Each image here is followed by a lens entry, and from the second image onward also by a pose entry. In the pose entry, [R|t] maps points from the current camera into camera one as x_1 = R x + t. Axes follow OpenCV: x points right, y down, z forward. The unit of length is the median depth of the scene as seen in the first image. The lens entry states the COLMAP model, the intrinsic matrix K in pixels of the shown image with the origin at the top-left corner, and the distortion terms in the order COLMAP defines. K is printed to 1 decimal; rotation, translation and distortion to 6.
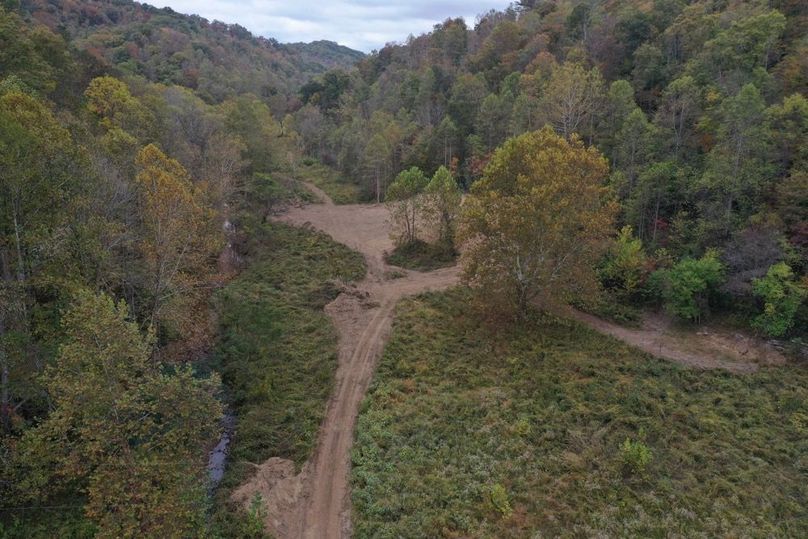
lens RADIAL K [[636.9, 0, 408.1], [0, 636.9, 269.8], [0, 0, 1]] dist [0.026547, -0.013947]
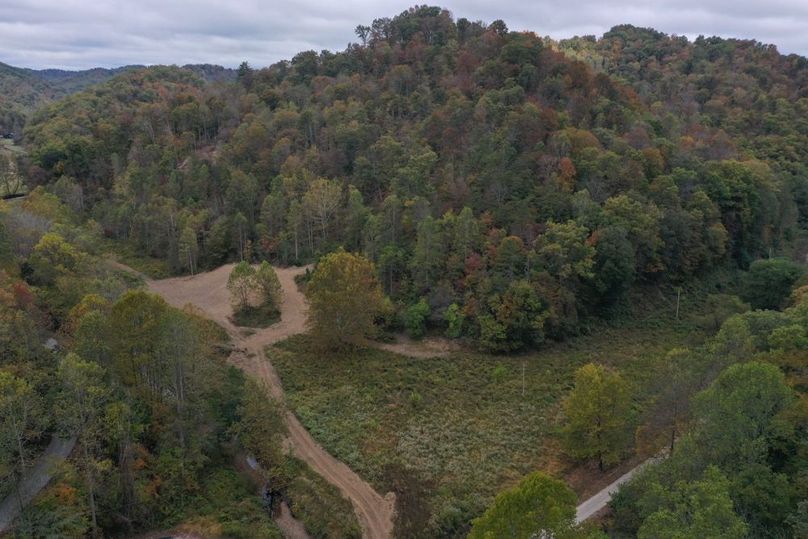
lens RADIAL K [[636.9, 0, 403.1], [0, 636.9, 270.9], [0, 0, 1]] dist [0.026547, -0.013947]
pose [[0.889395, -0.121289, 0.440756, -0.499914], [0.123991, 0.992022, 0.022790, -0.186611], [-0.440003, 0.034380, 0.897338, -0.853503]]
